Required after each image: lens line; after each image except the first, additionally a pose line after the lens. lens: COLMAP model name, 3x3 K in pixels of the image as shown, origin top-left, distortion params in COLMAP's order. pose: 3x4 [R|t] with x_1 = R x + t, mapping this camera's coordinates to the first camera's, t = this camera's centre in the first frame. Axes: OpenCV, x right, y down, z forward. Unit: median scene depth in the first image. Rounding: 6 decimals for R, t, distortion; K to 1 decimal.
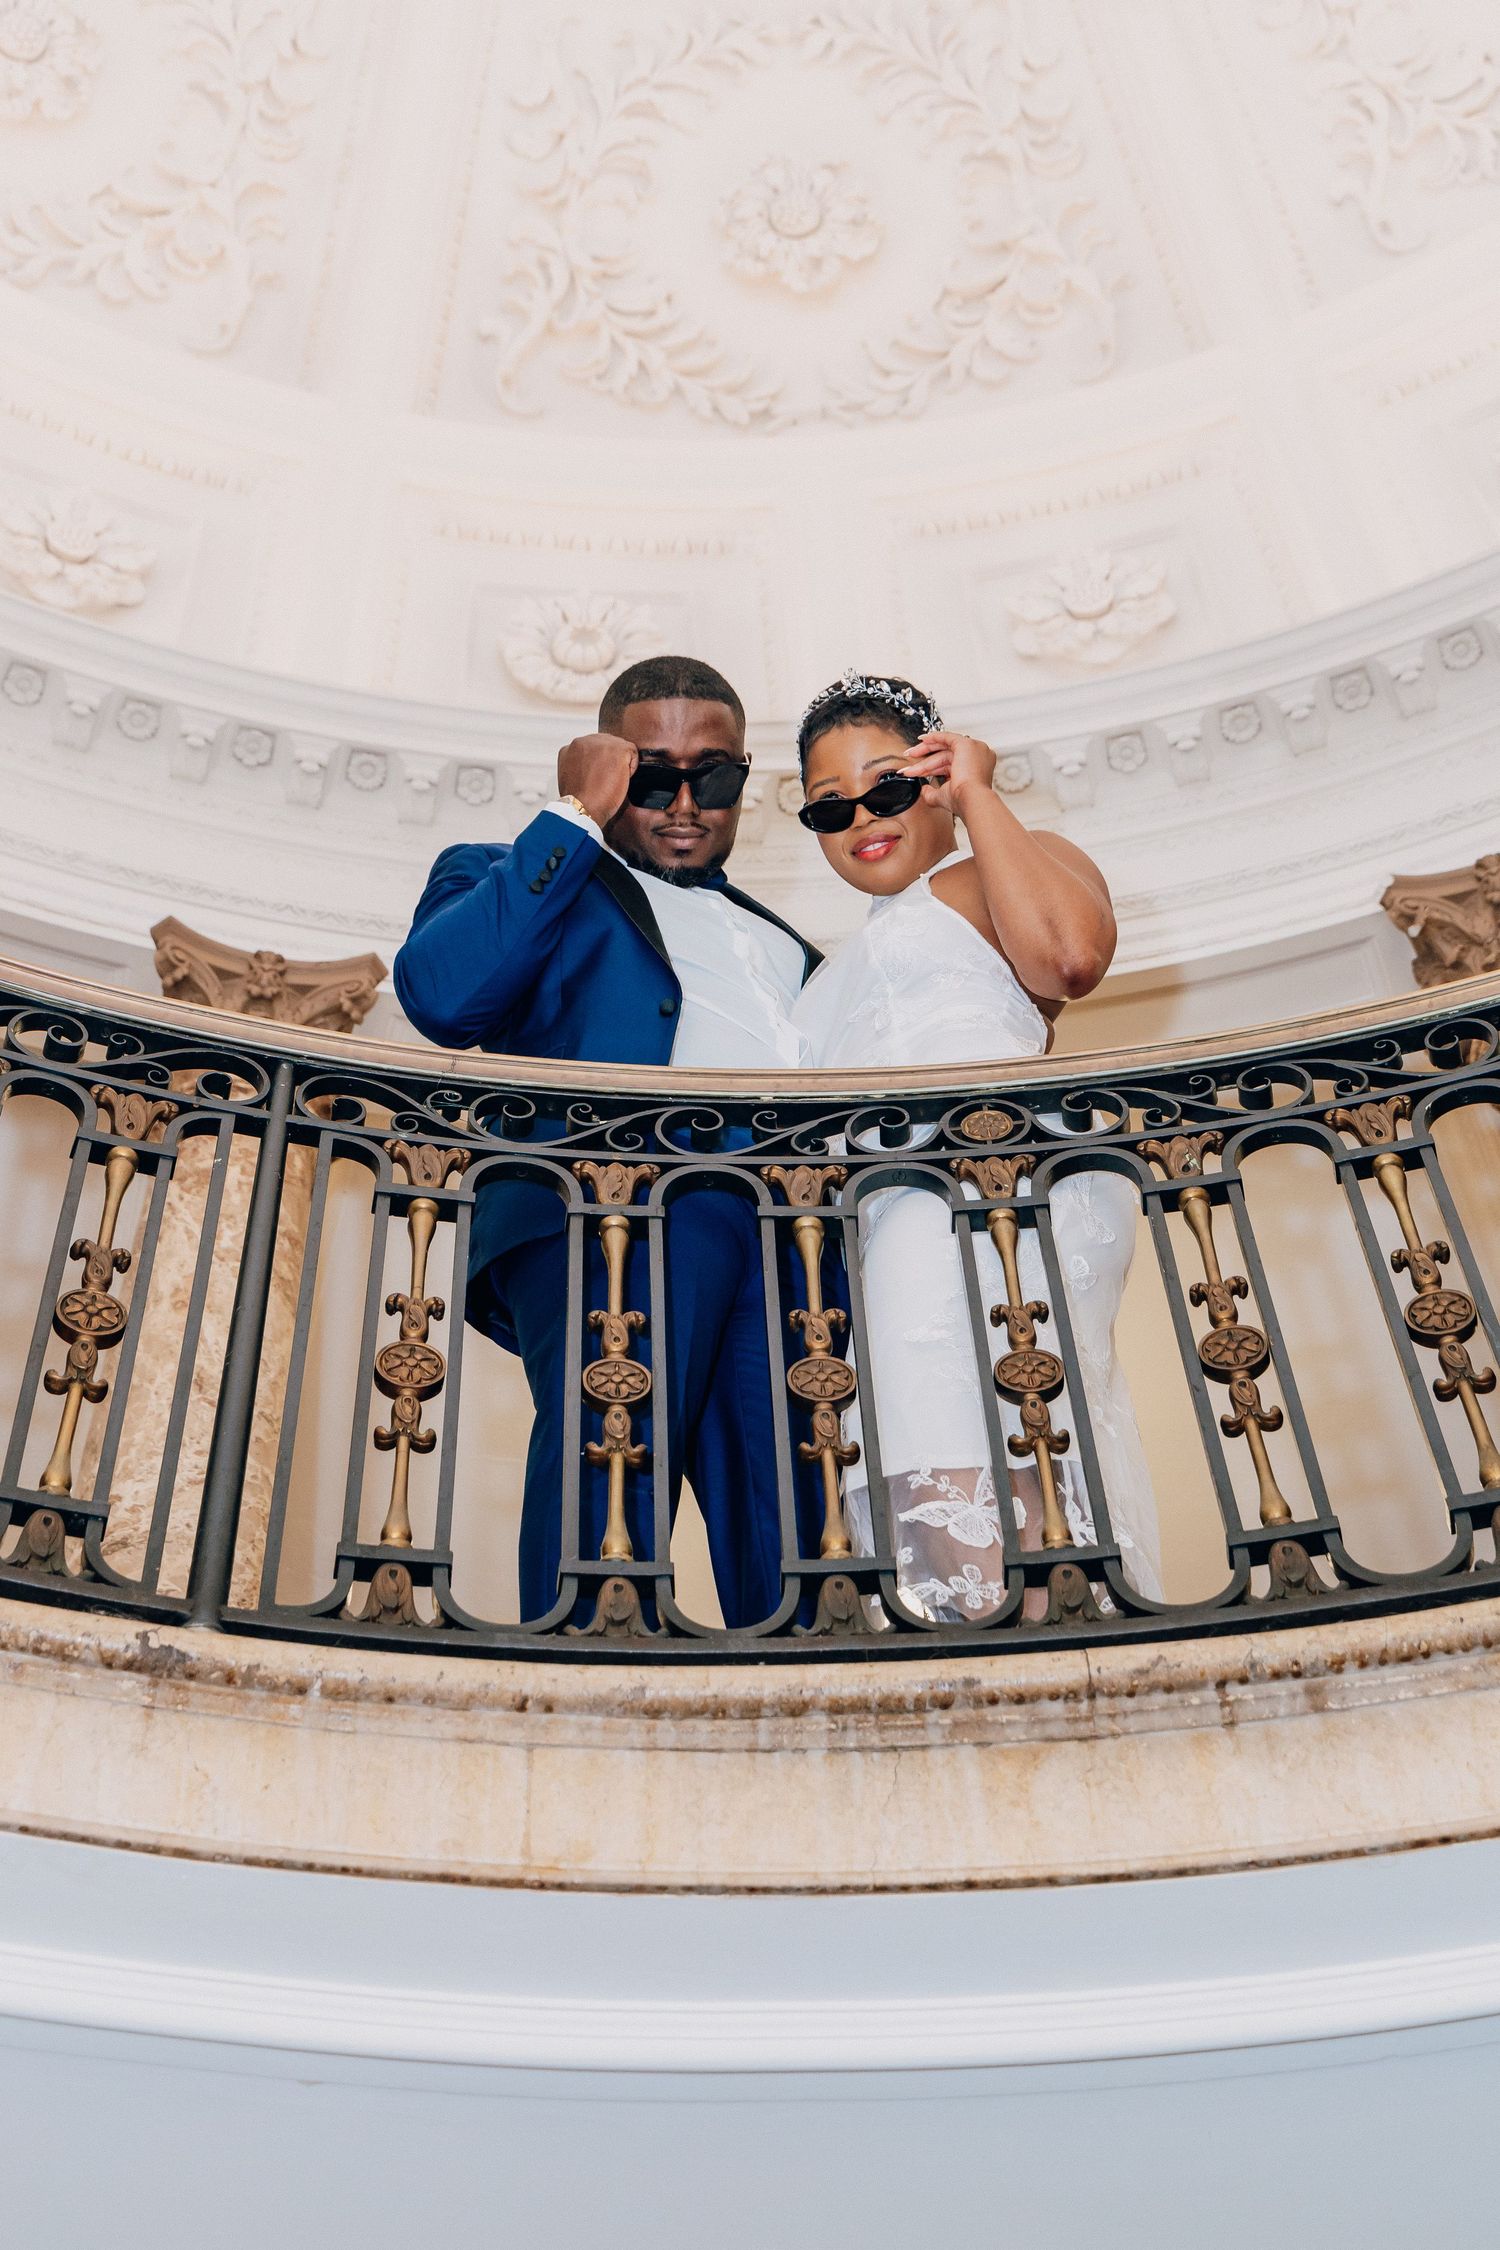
lens RADIAL K [[3257.9, 0, 750.0], [0, 3257.9, 1125.0], [0, 0, 1]] dist [0.032339, -0.064975]
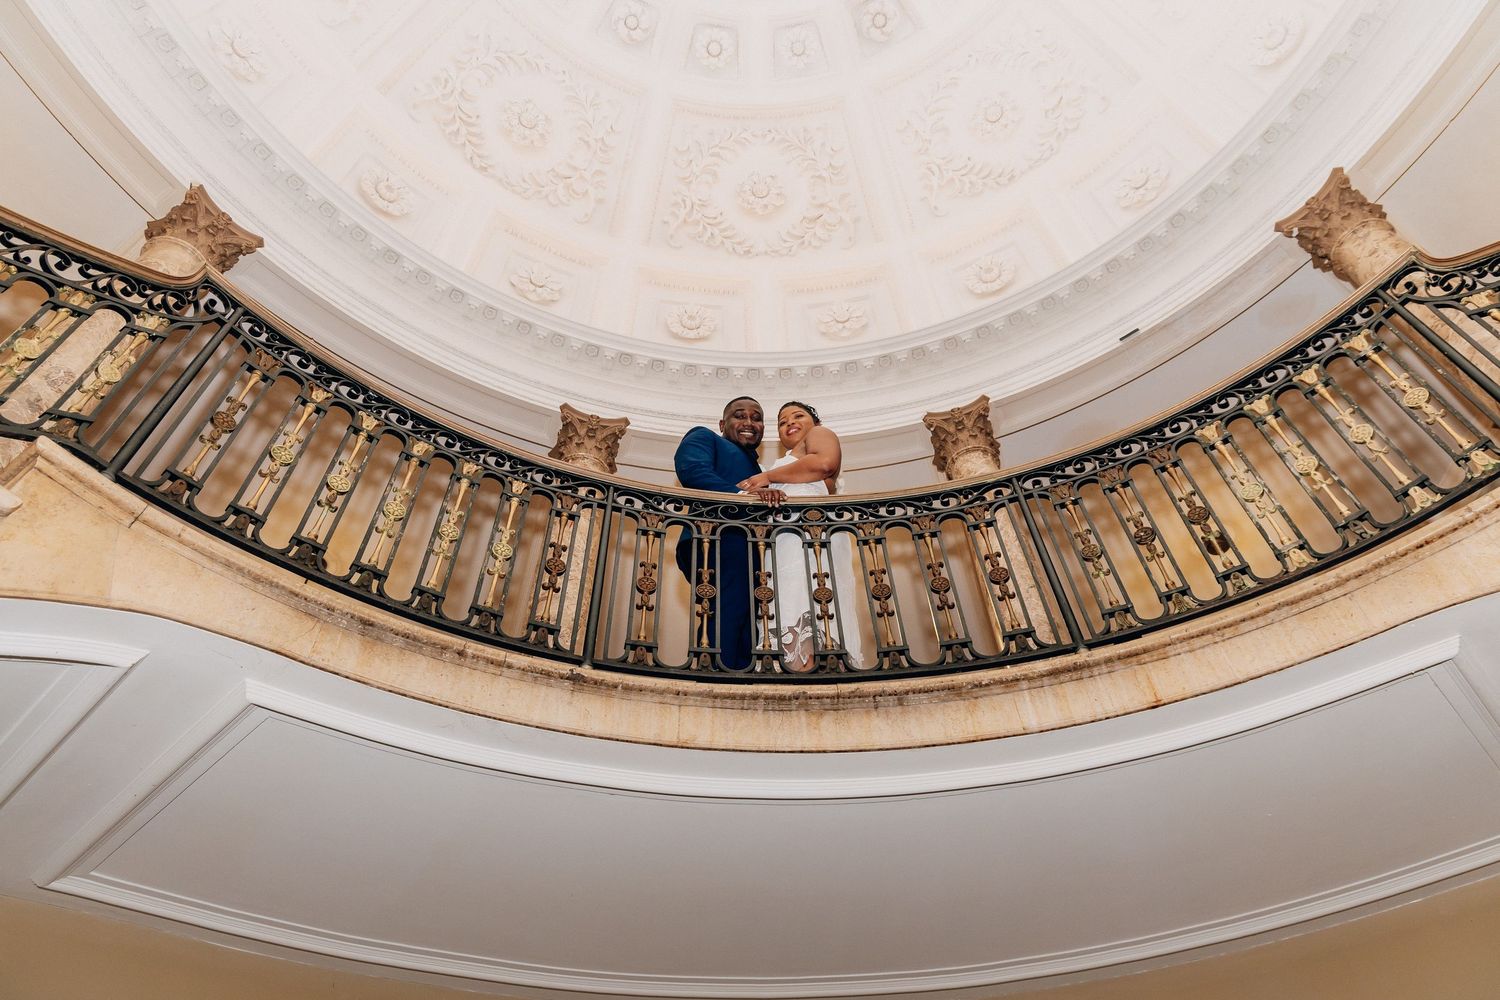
lens RADIAL K [[977.6, 0, 764.6], [0, 977.6, 499.9], [0, 0, 1]] dist [0.000852, 0.019621]
pose [[0.997324, 0.054827, 0.048351, -0.032072], [-0.058221, 0.995717, 0.071813, -0.092263], [-0.044207, -0.074436, 0.996245, -0.037344]]
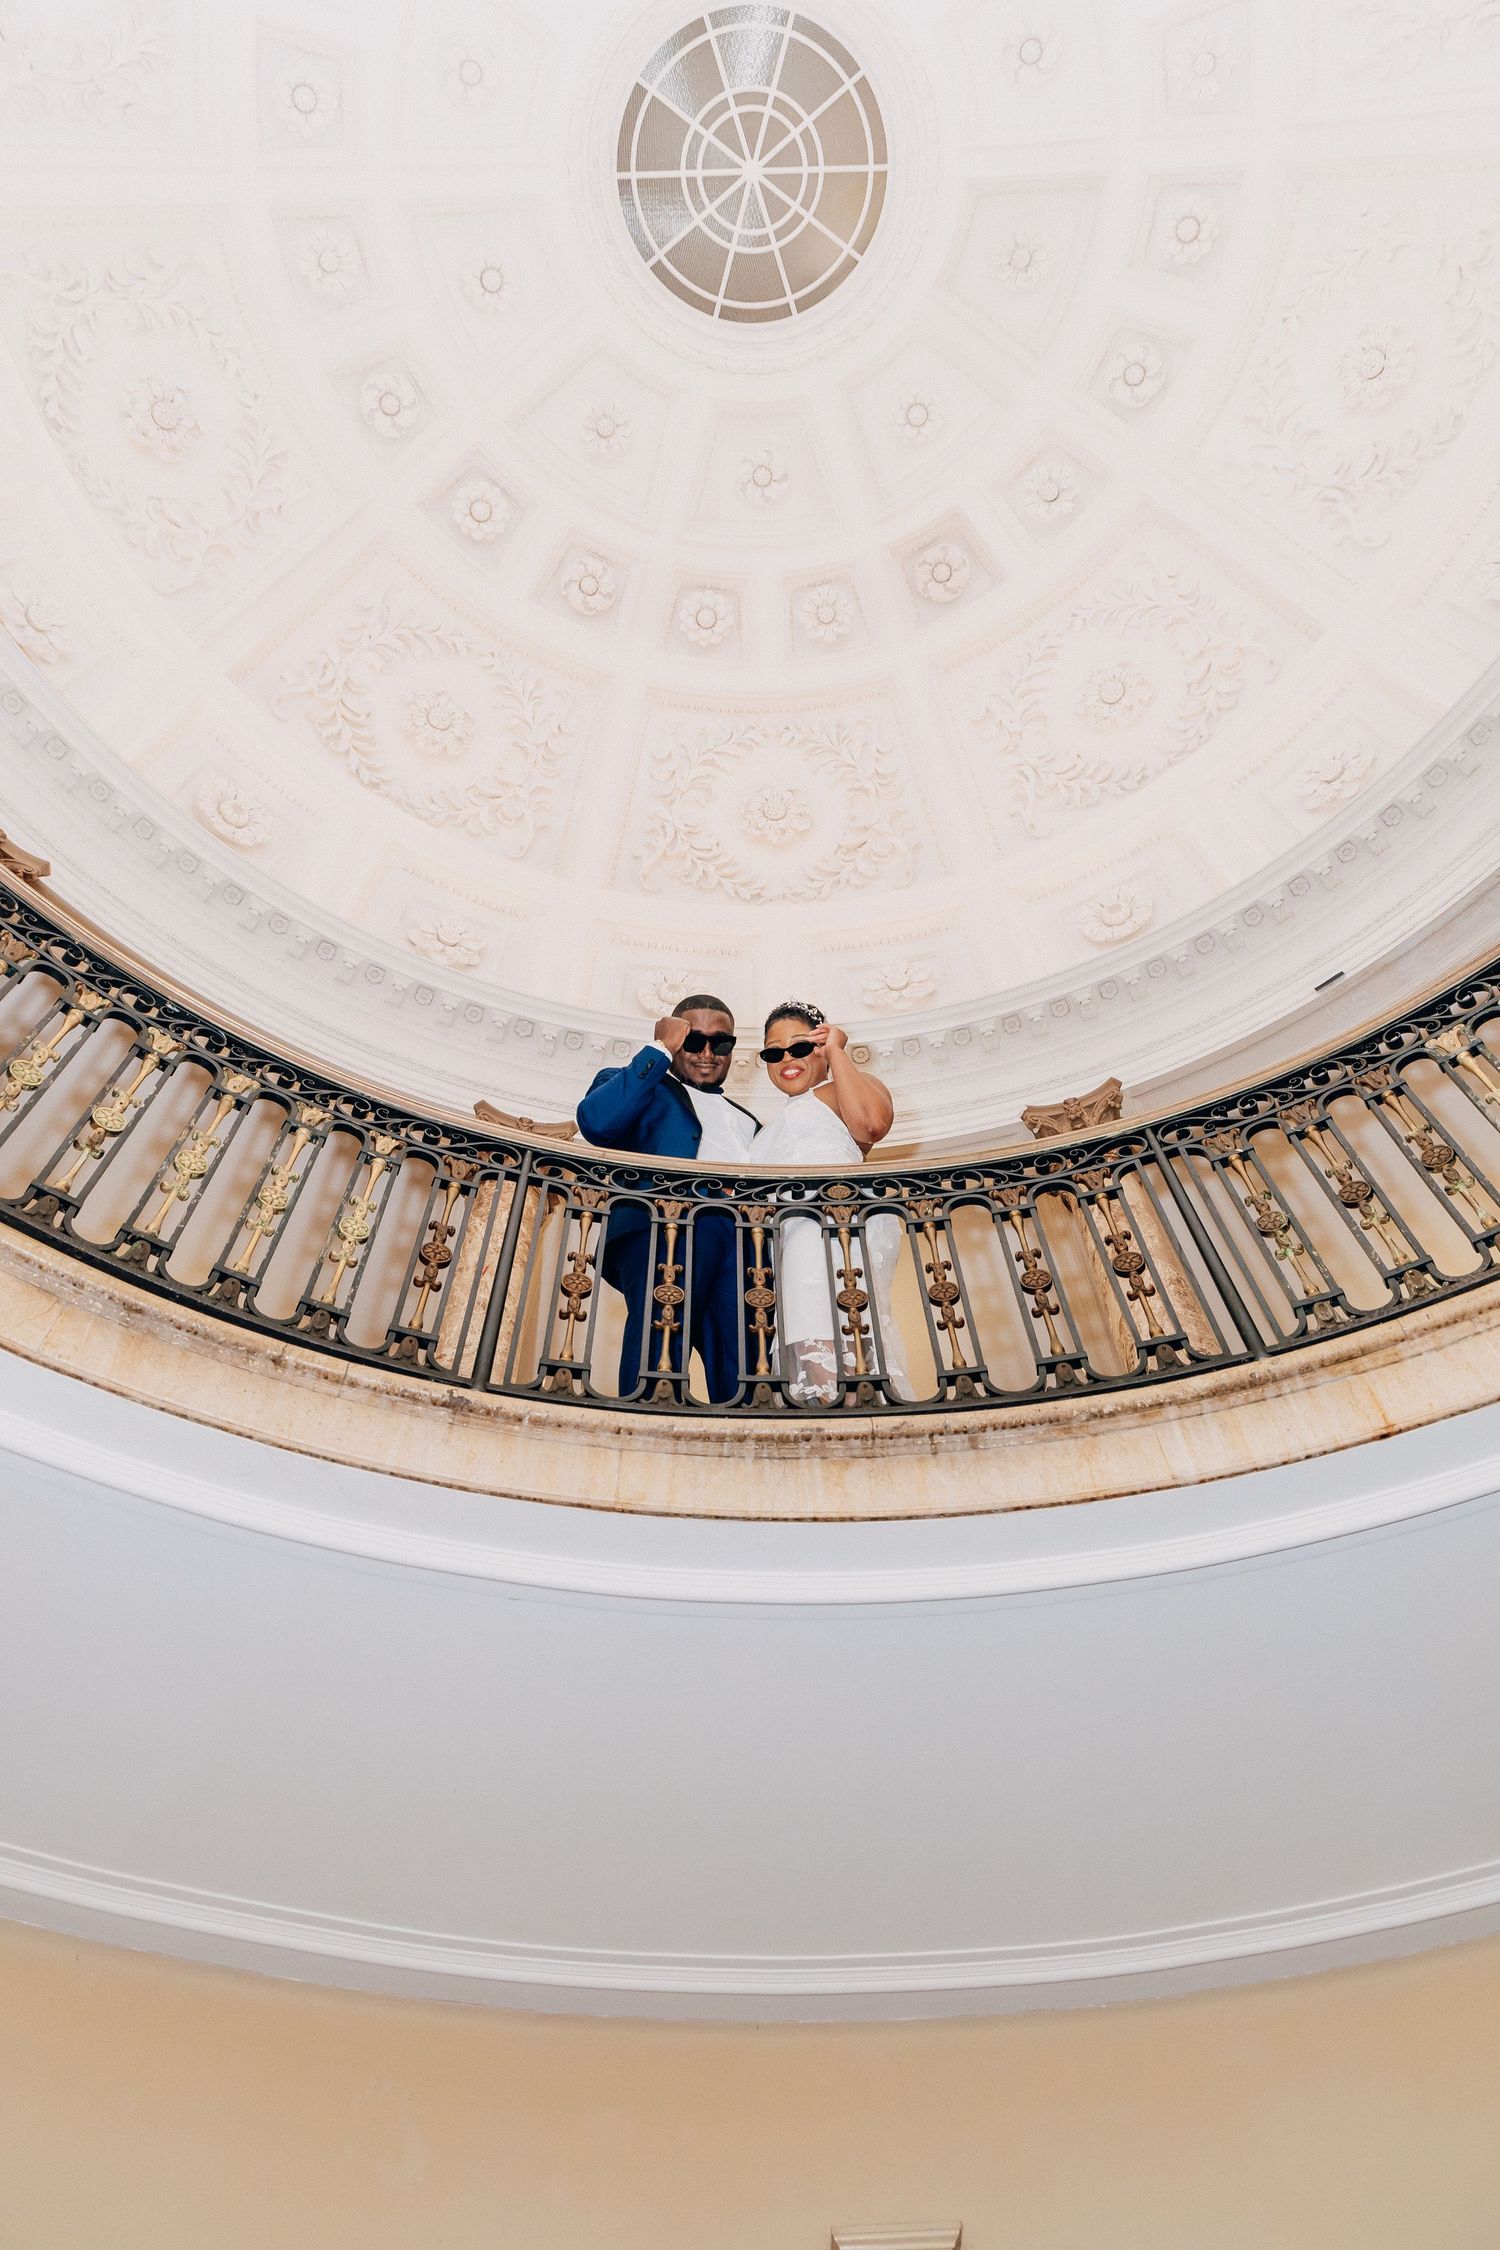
lens RADIAL K [[1466.5, 0, 750.0], [0, 1466.5, 1125.0], [0, 0, 1]] dist [0.000852, 0.019621]
pose [[0.999040, 0.043662, 0.003557, 0.005967], [-0.043313, 0.996681, -0.068926, 0.027855], [-0.006555, 0.068706, 0.997615, -0.014065]]
